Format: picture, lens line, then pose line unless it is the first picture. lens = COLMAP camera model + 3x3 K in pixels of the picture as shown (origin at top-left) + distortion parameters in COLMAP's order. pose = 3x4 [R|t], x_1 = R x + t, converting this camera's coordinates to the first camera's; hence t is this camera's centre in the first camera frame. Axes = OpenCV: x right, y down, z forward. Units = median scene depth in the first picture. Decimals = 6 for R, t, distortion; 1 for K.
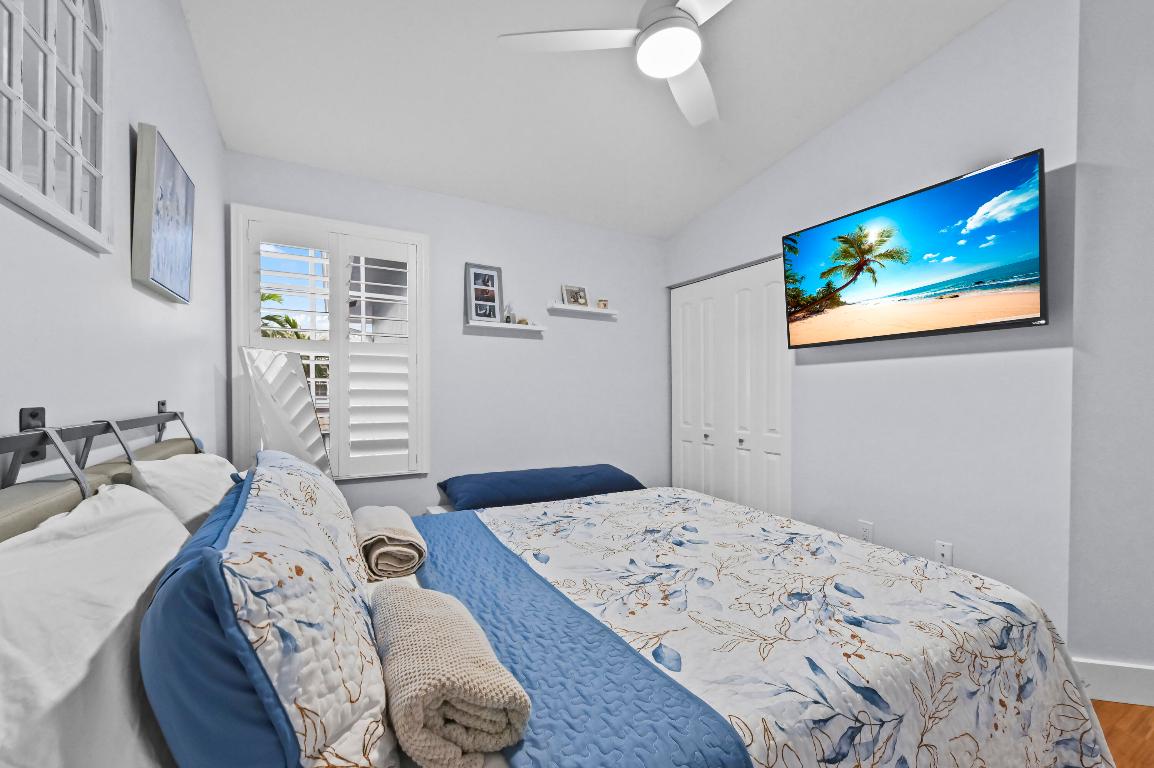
lens RADIAL K [[473.4, 0, 579.7], [0, 473.4, 387.2], [0, 0, 1]] dist [-0.003923, -0.000422]
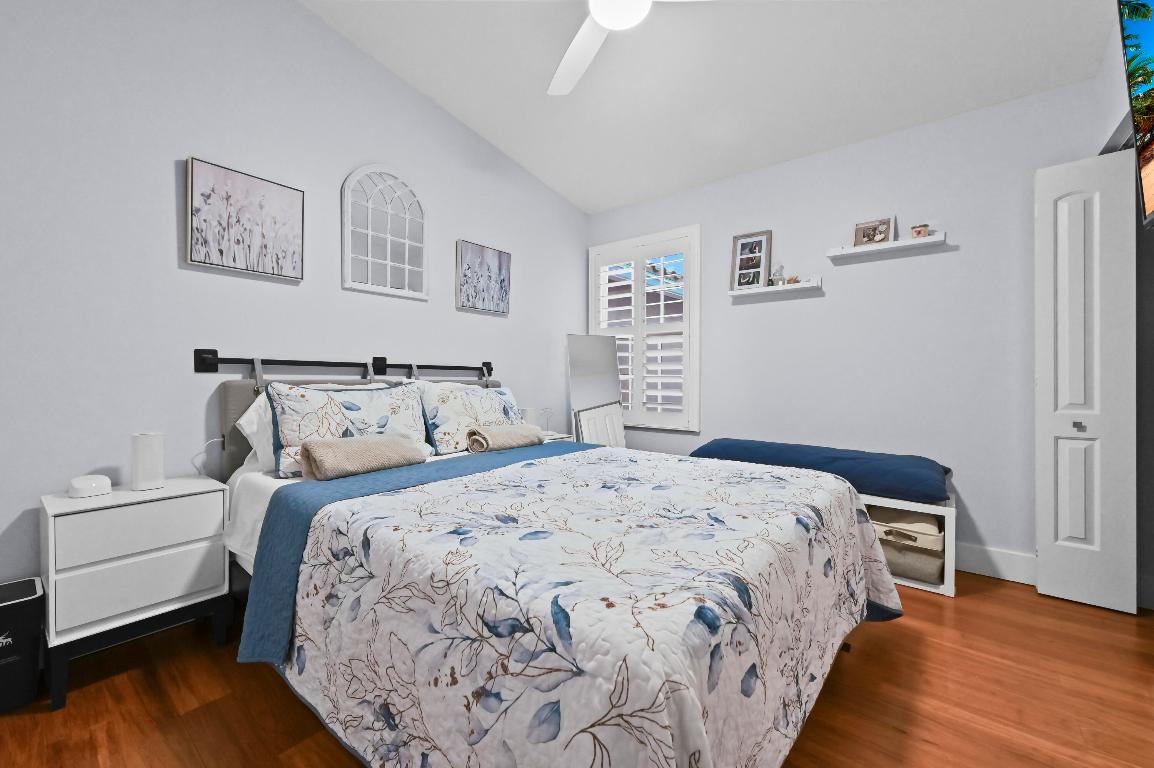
lens RADIAL K [[459.3, 0, 577.4], [0, 459.3, 373.2], [0, 0, 1]] dist [-0.001135, -0.000183]
pose [[0.370870, -0.016328, -0.928541, 0.894214], [0.007106, 0.999866, -0.014744, 0.082146], [0.928657, -0.001130, 0.370937, 0.465741]]
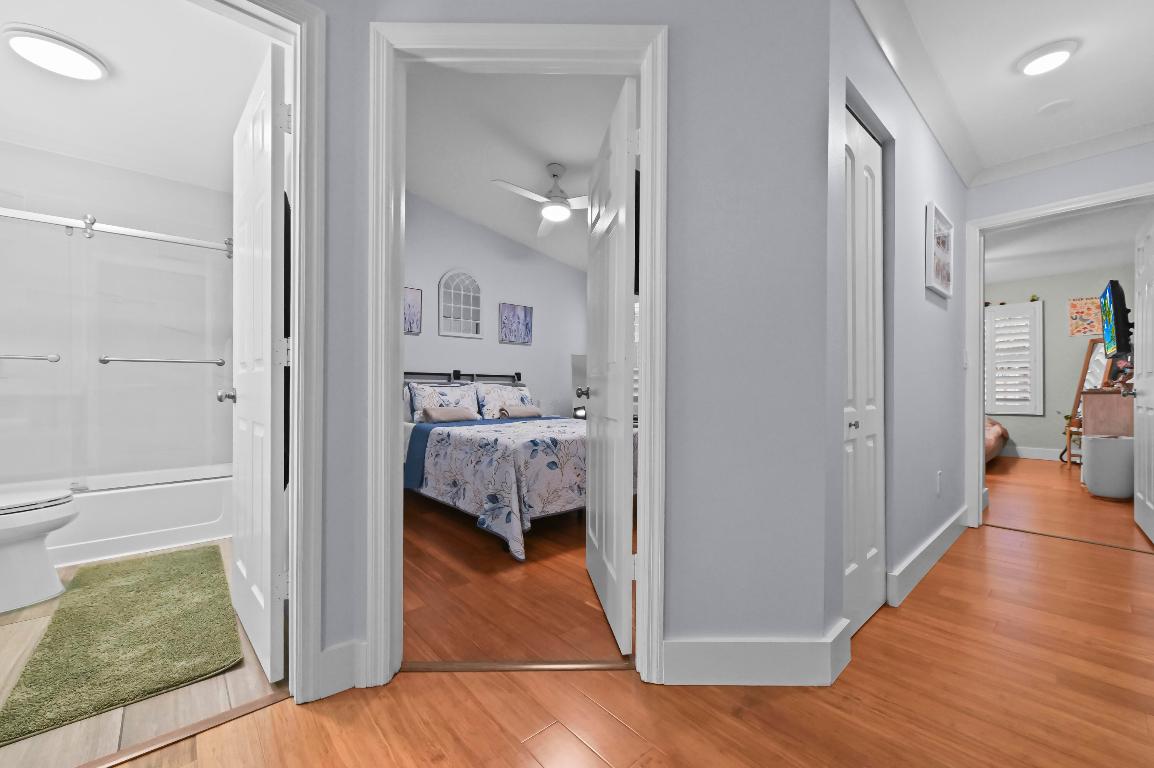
lens RADIAL K [[458.3, 0, 578.3], [0, 458.3, 385.6], [0, 0, 1]] dist [-0.000487, -0.000112]
pose [[0.211966, -0.011355, -0.977211, 1.980335], [0.004163, 0.999934, -0.010717, 0.122706], [0.977268, -0.001796, 0.211999, 0.540840]]
